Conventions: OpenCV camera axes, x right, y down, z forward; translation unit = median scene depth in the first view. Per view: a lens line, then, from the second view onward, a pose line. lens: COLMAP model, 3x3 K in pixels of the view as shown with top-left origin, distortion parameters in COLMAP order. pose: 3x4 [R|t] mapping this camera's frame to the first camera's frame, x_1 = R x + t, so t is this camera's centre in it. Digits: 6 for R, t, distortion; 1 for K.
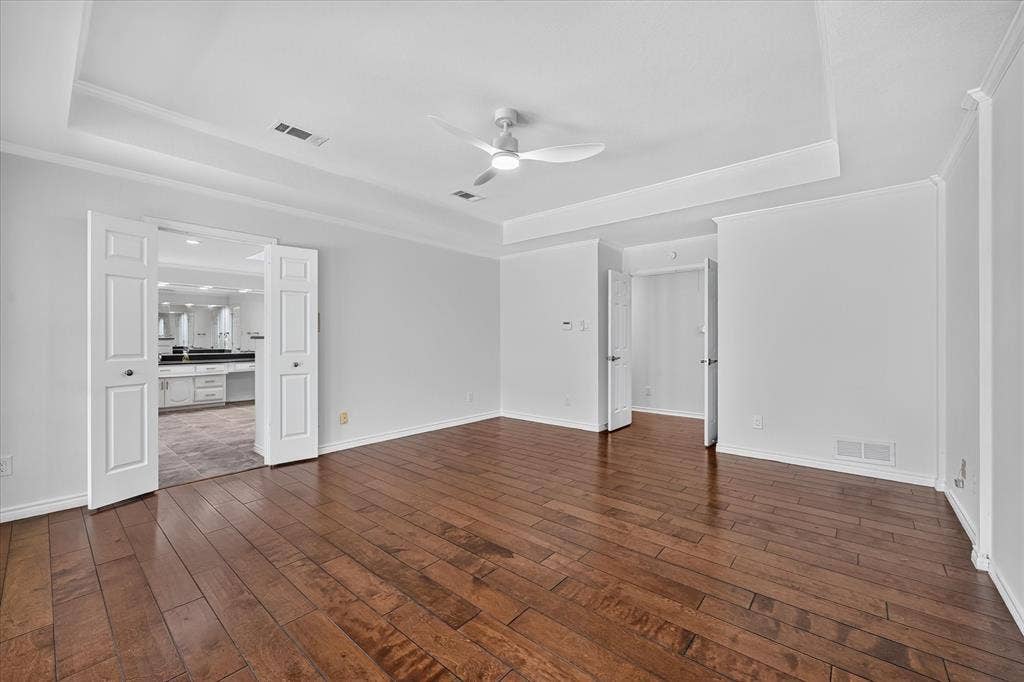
lens RADIAL K [[405.5, 0, 510.4], [0, 405.5, 342.6], [0, 0, 1]] dist [0.000929, 0.000571]
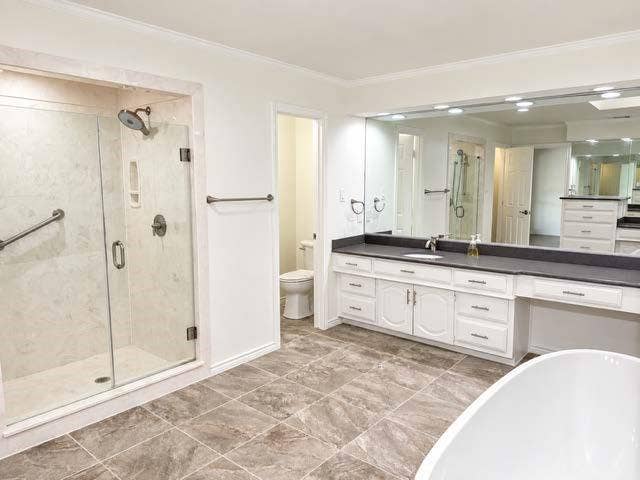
lens RADIAL K [[454.3, 0, 320.0], [0, 454.3, 240.0], [0, 0, 1]] dist [0.002217, -0.000362]
pose [[0.009293, 0.136537, -0.990591, -0.223719], [-0.015867, 0.990530, 0.136380, -0.050276], [0.999831, 0.014451, 0.011371, 0.789649]]
